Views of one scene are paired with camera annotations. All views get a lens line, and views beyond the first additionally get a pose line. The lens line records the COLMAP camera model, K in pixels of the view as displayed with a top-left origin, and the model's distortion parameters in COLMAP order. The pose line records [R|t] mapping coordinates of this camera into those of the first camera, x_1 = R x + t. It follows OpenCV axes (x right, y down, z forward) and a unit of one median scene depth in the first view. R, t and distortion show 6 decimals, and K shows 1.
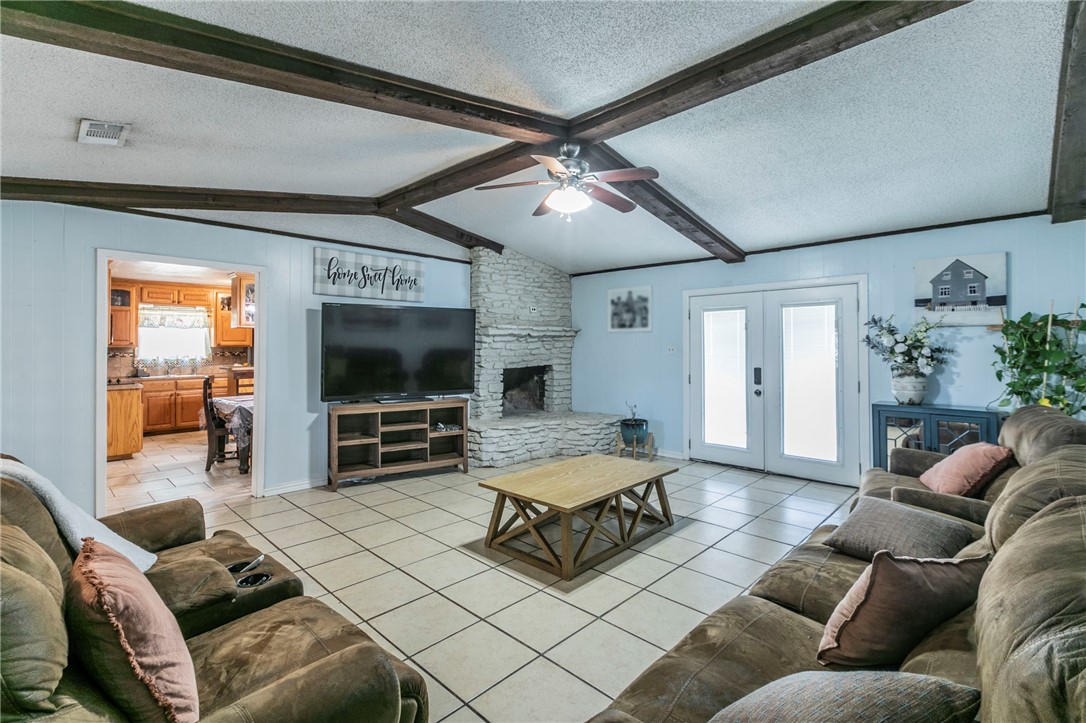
lens RADIAL K [[482.0, 0, 544.7], [0, 482.0, 342.2], [0, 0, 1]] dist [-0.007800, -0.000639]
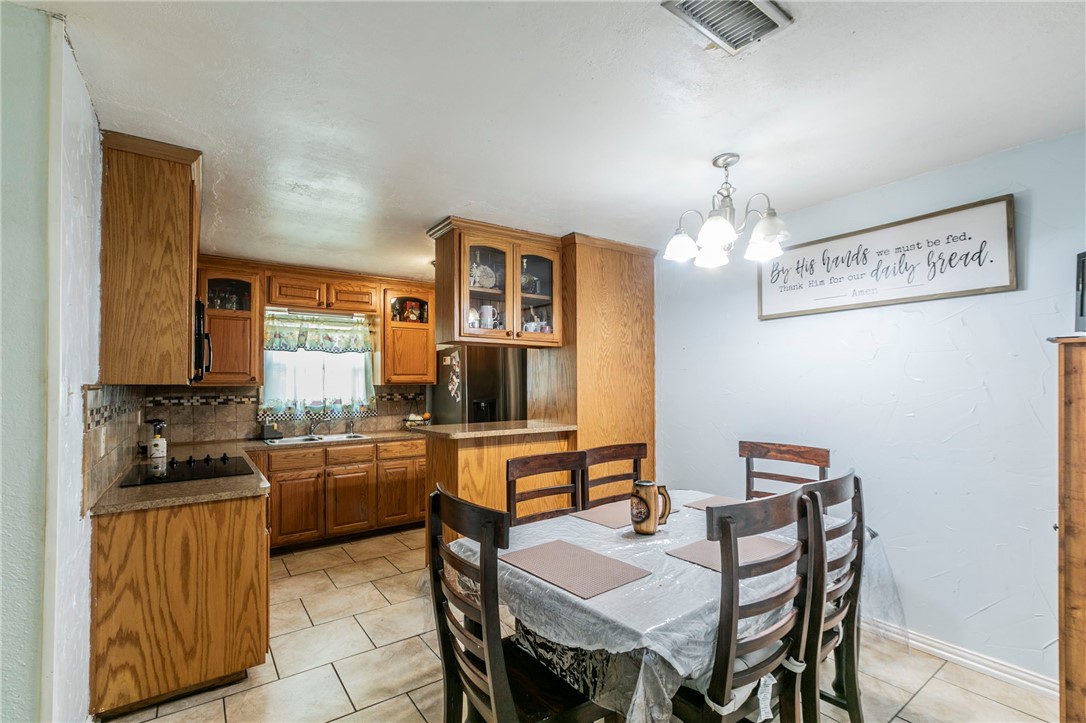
lens RADIAL K [[482.0, 0, 535.3], [0, 482.0, 370.8], [0, 0, 1]] dist [-0.007800, -0.000639]
pose [[0.980257, -0.014048, -0.197229, -0.426667], [0.010158, 0.999734, -0.020719, 0.007501], [0.197467, 0.018306, 0.980139, 0.511520]]
